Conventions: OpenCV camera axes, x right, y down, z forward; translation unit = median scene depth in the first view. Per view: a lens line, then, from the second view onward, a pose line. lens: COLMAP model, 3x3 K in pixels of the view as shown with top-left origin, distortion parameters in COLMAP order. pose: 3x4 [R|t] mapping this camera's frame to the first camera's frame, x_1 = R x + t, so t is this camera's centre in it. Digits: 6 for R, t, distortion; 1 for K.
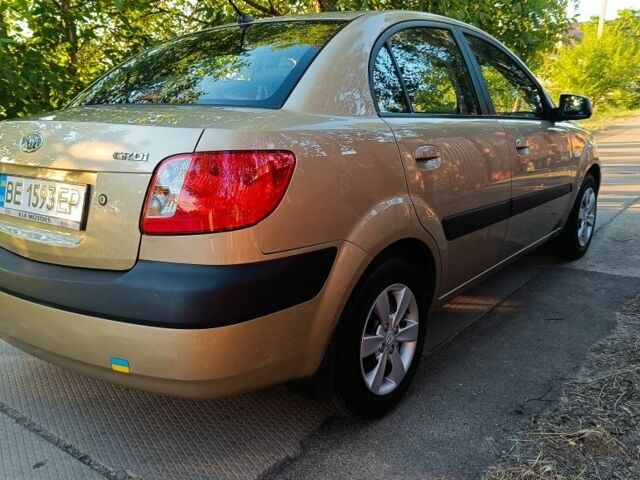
lens RADIAL K [[587.0, 0, 320.0], [0, 587.0, 240.0], [0, 0, 1]] dist [0.010207, 0.008176]
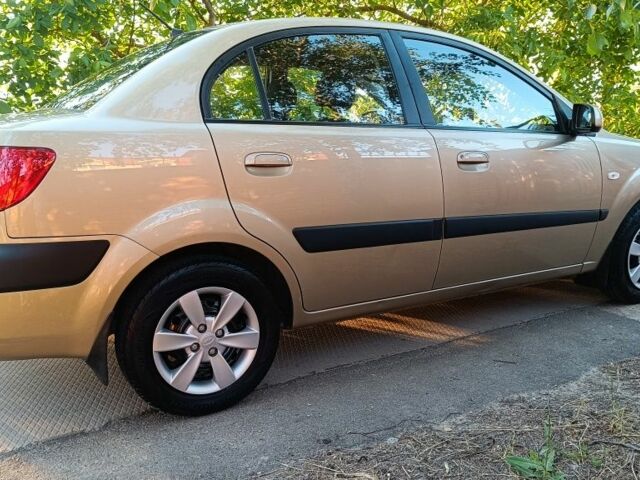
lens RADIAL K [[587.0, 0, 320.0], [0, 587.0, 240.0], [0, 0, 1]] dist [0.010207, 0.008176]
pose [[0.919840, 0.090915, -0.381615, 0.671878], [-0.099482, 0.995036, -0.002735, -0.020968], [0.379471, 0.040480, 0.924317, 0.130677]]
